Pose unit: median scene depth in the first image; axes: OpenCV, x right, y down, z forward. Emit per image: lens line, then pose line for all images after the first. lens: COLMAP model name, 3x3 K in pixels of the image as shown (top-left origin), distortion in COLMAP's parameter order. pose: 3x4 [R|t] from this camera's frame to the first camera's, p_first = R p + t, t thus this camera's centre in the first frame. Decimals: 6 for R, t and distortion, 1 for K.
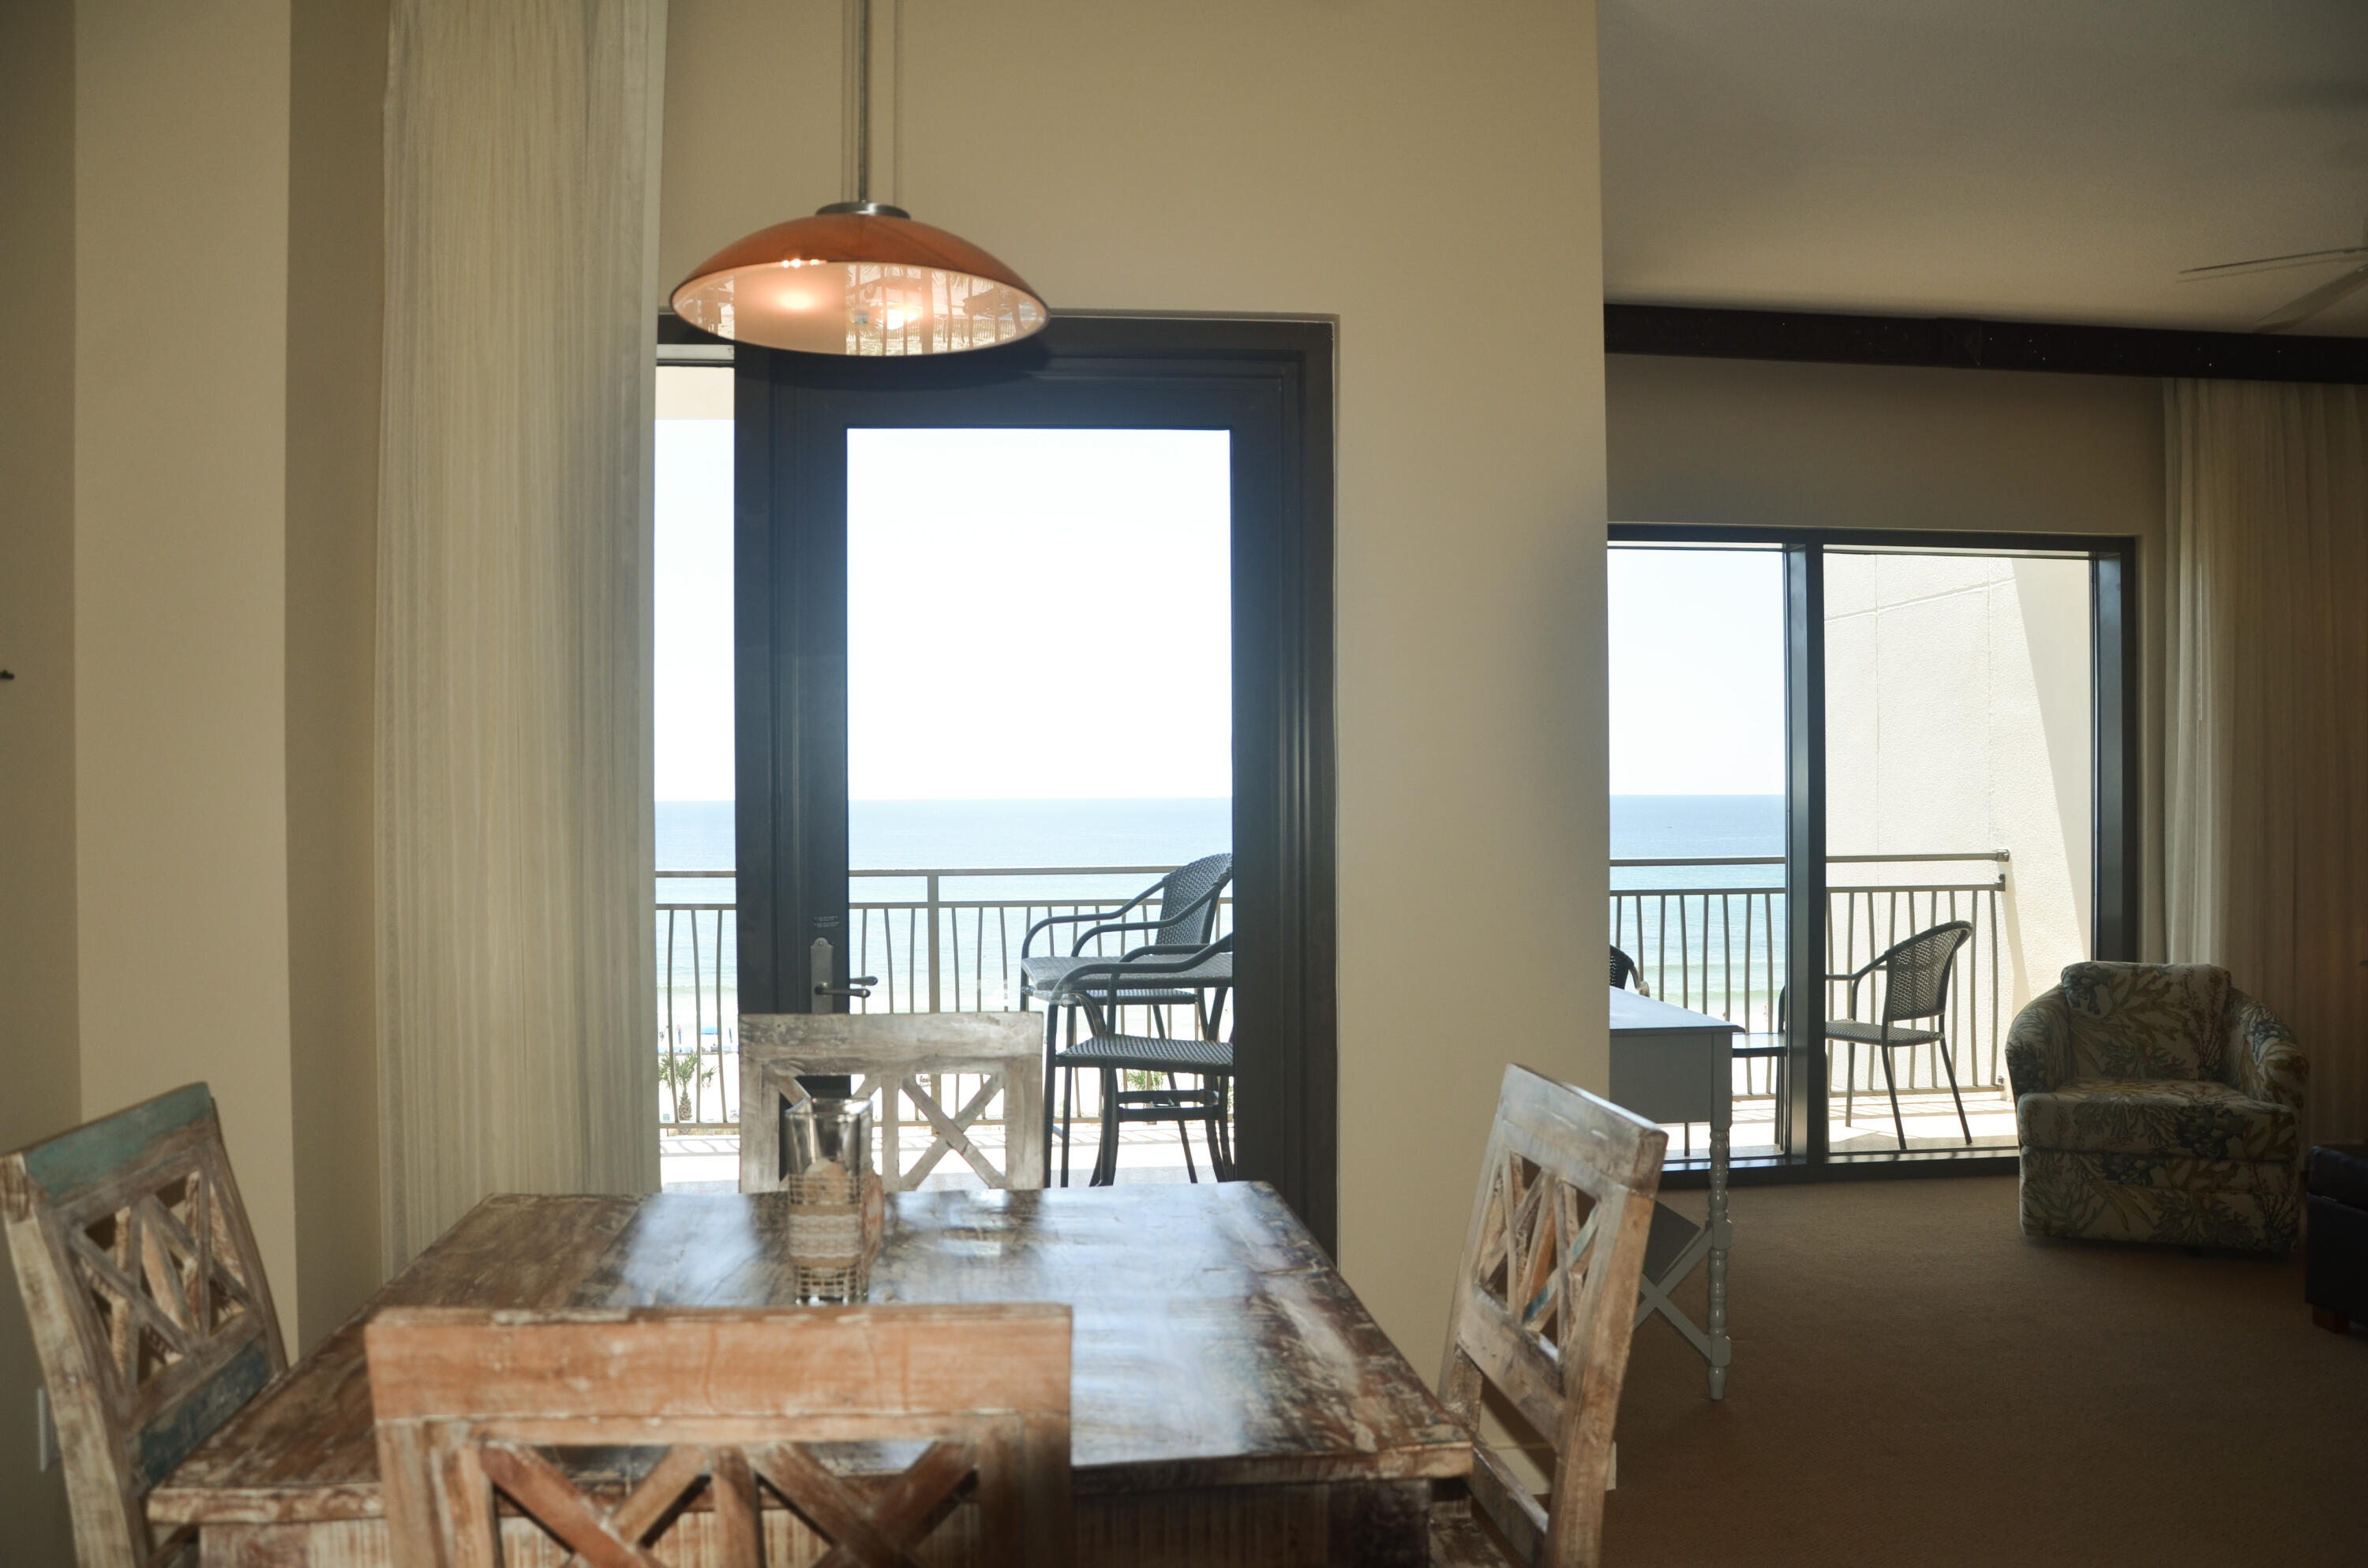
lens RADIAL K [[1866.4, 0, 1180.9], [0, 1866.4, 816.4], [0, 0, 1]] dist [-0.151799, 0.114203]
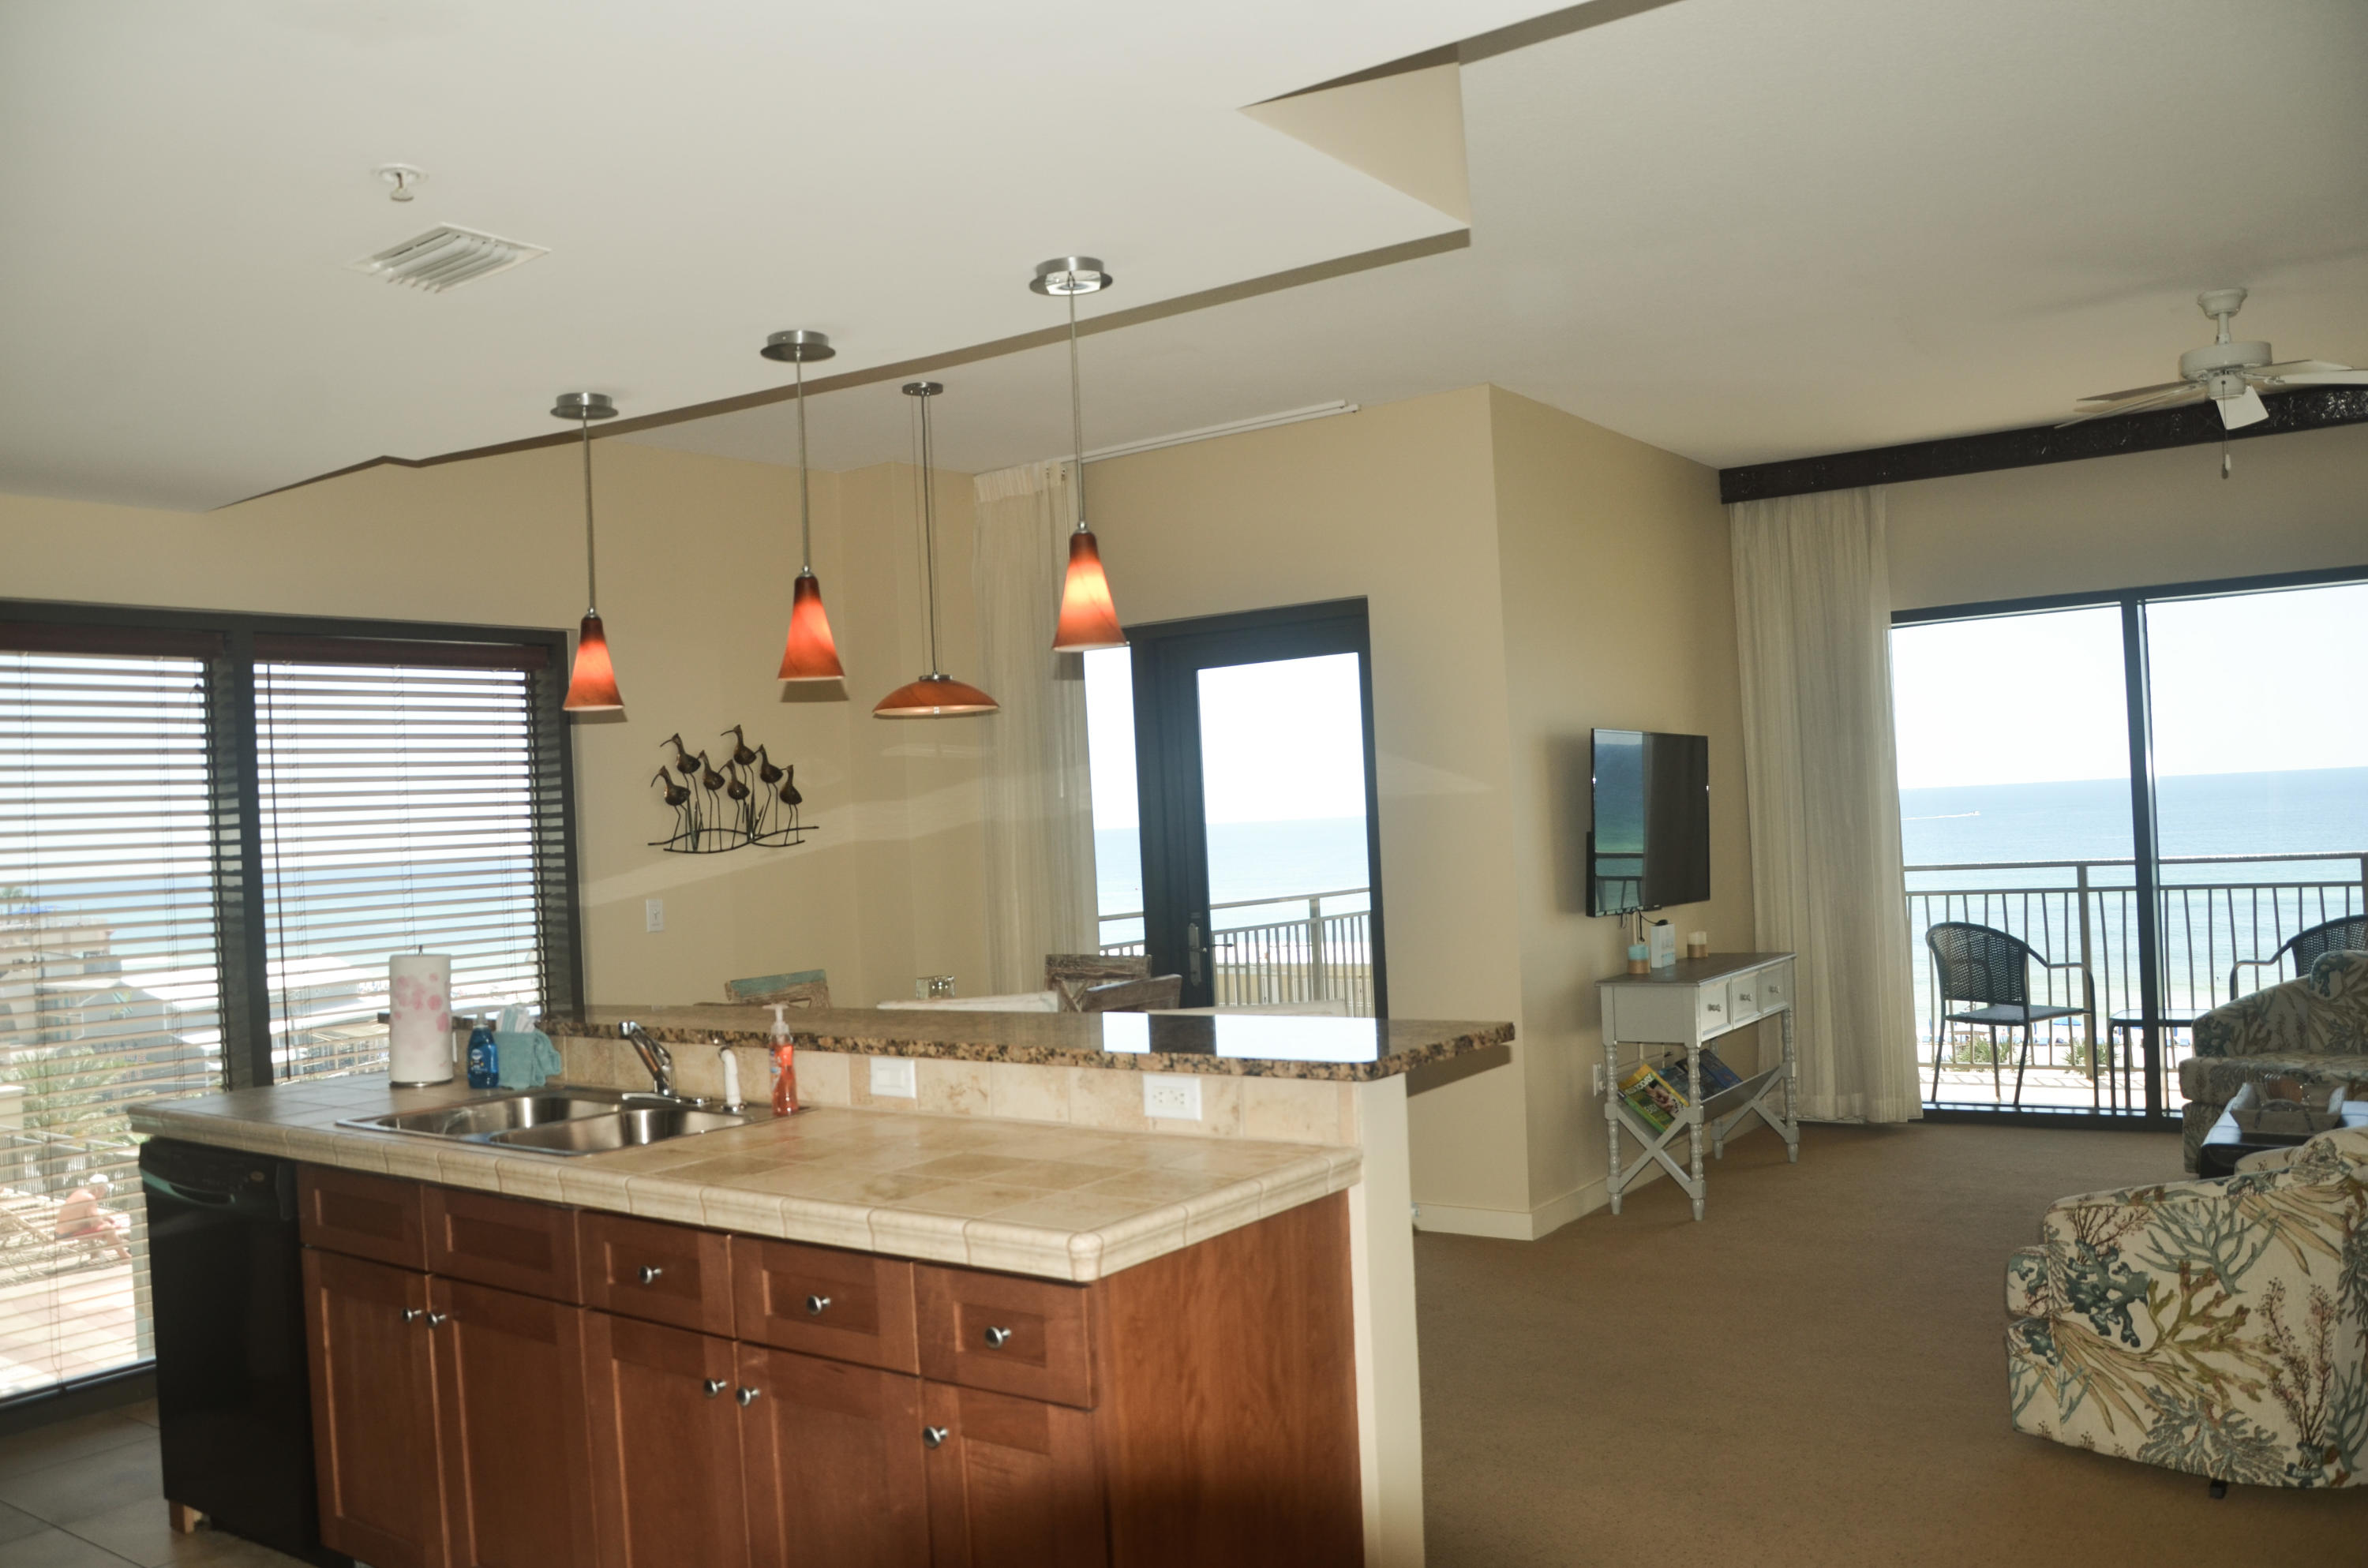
lens RADIAL K [[1866.4, 0, 1175.5], [0, 1866.4, 799.9], [0, 0, 1]] dist [-0.151799, 0.114203]
pose [[0.743564, -0.035401, -0.667727, 0.723401], [0.034865, 0.999292, -0.014156, -0.024037], [0.667756, -0.012754, 0.744271, -0.330822]]
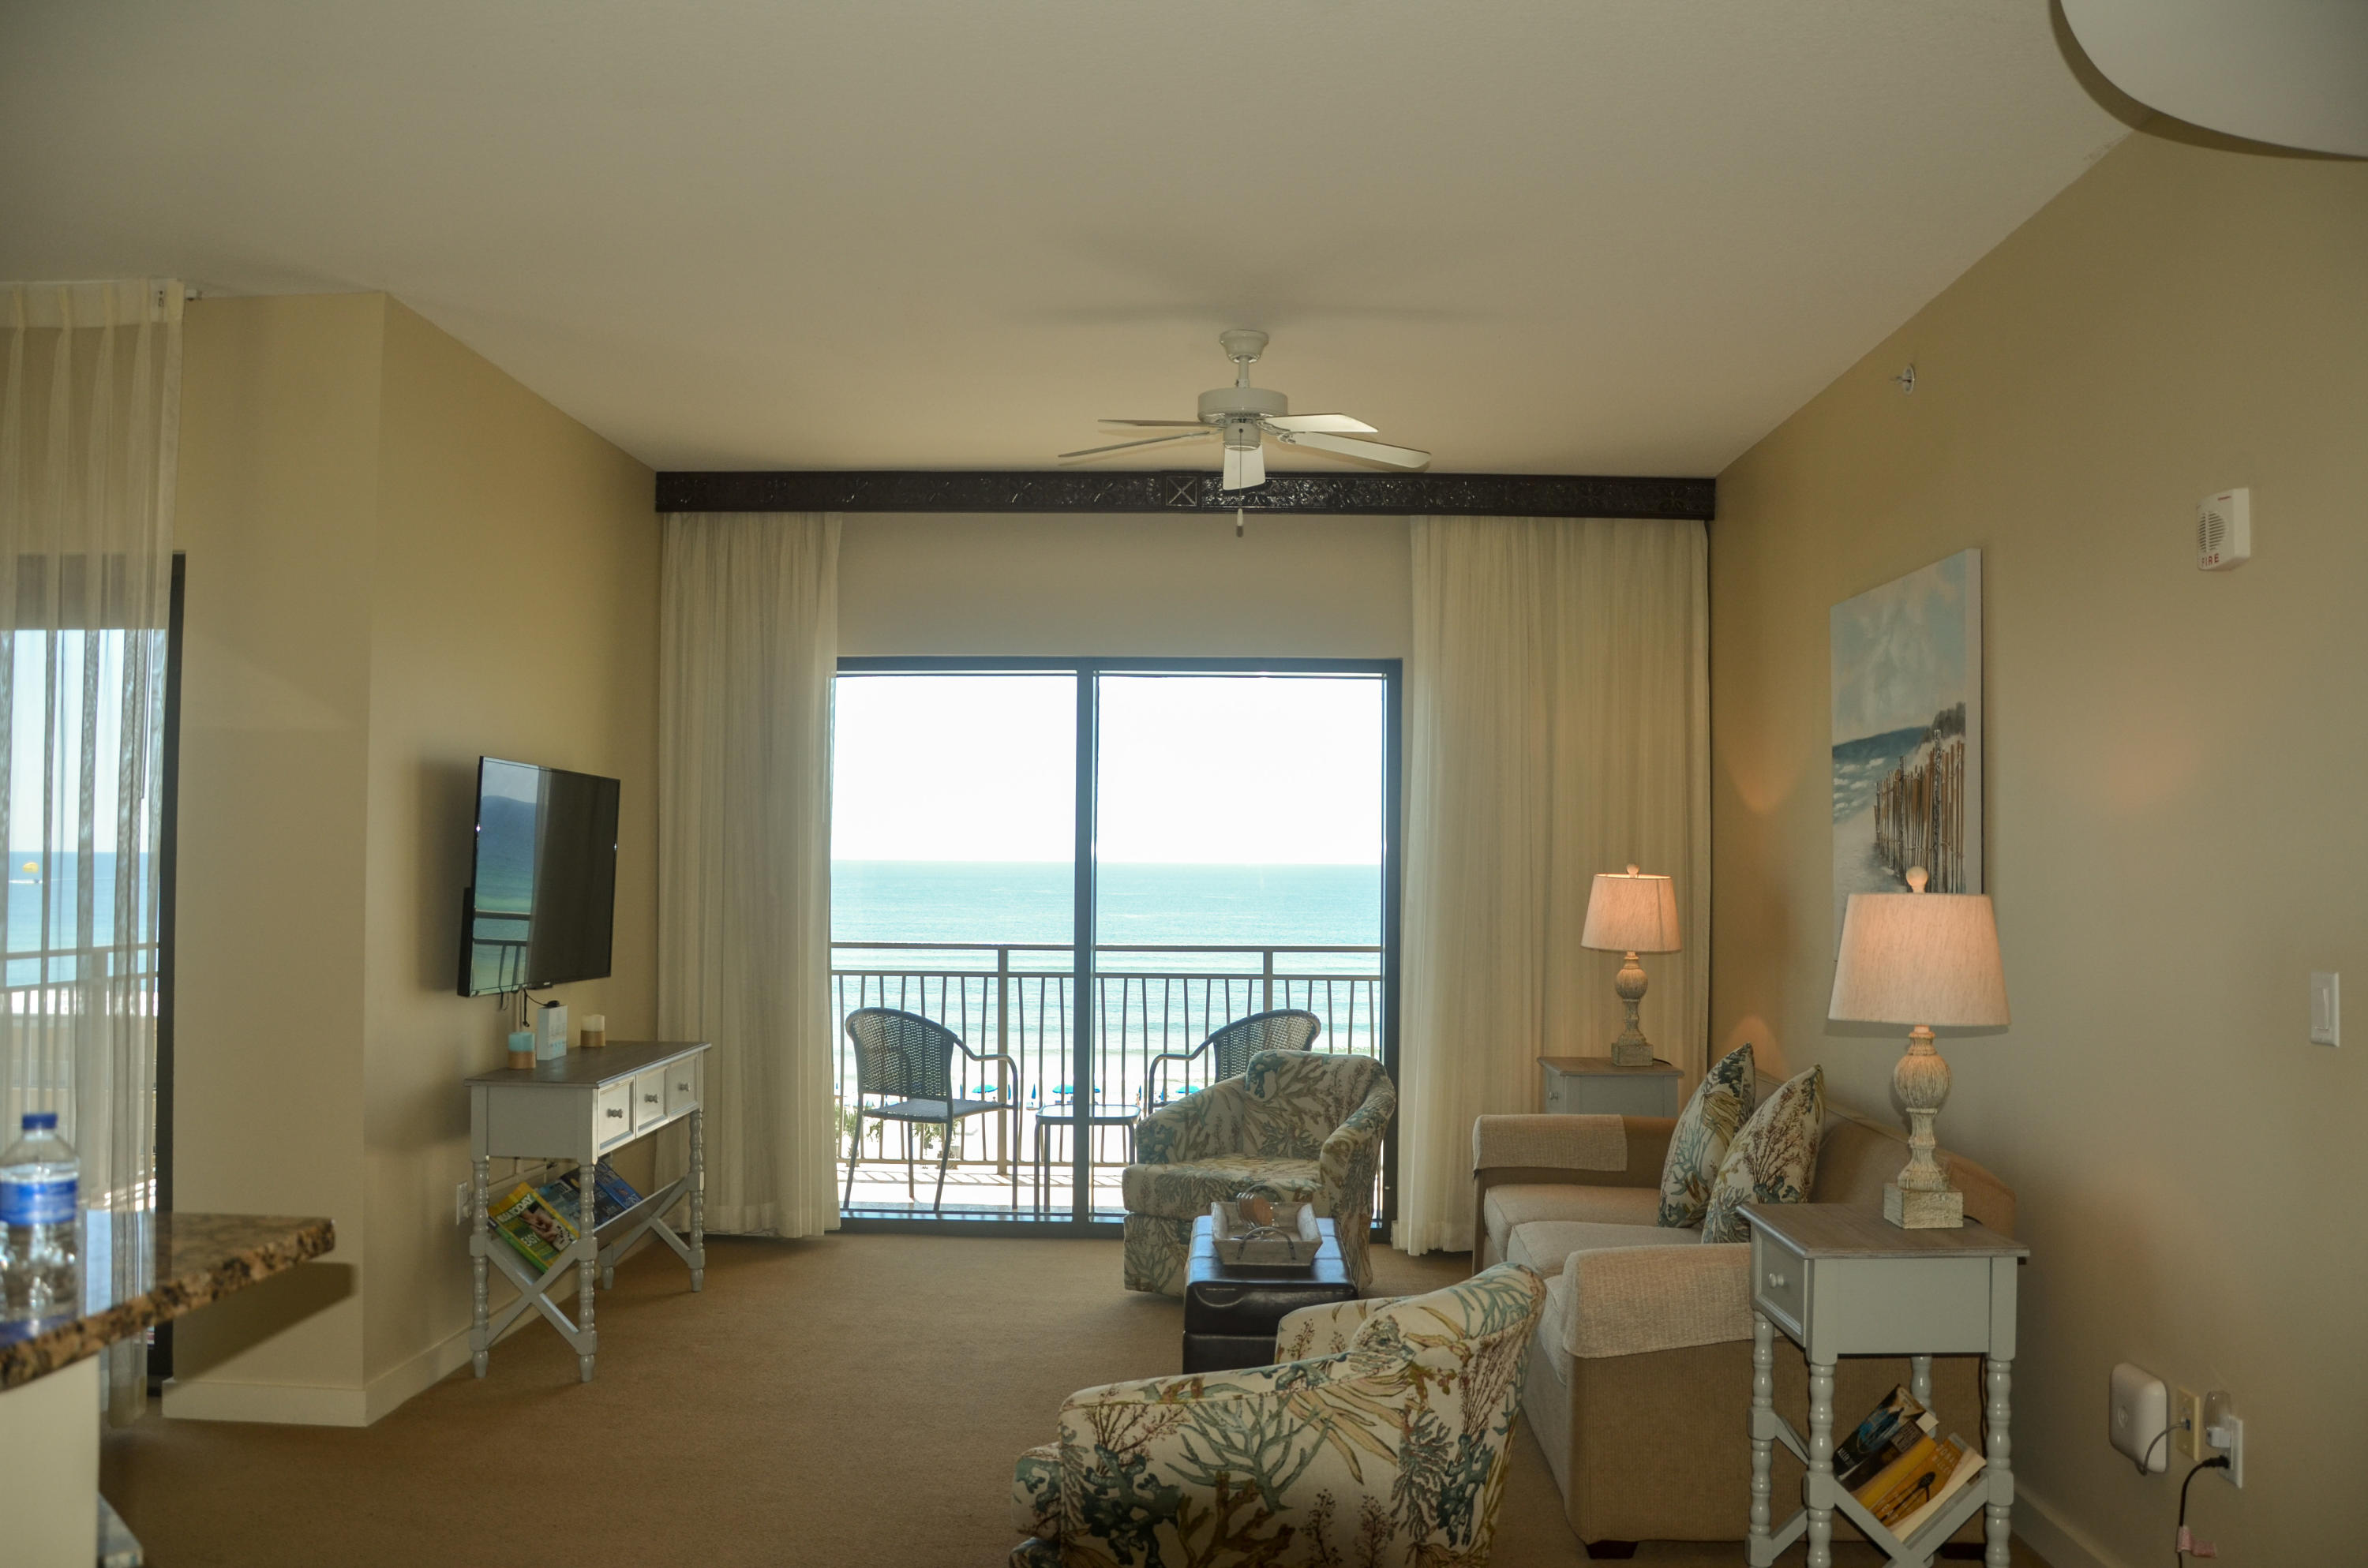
lens RADIAL K [[1866.4, 0, 1158.2], [0, 1866.4, 800.2], [0, 0, 1]] dist [-0.151799, 0.114203]
pose [[0.988739, 0.012395, -0.149134, 0.610699], [-0.018554, 0.999028, -0.039982, -0.024993], [0.148494, 0.042299, 0.988008, -0.137002]]
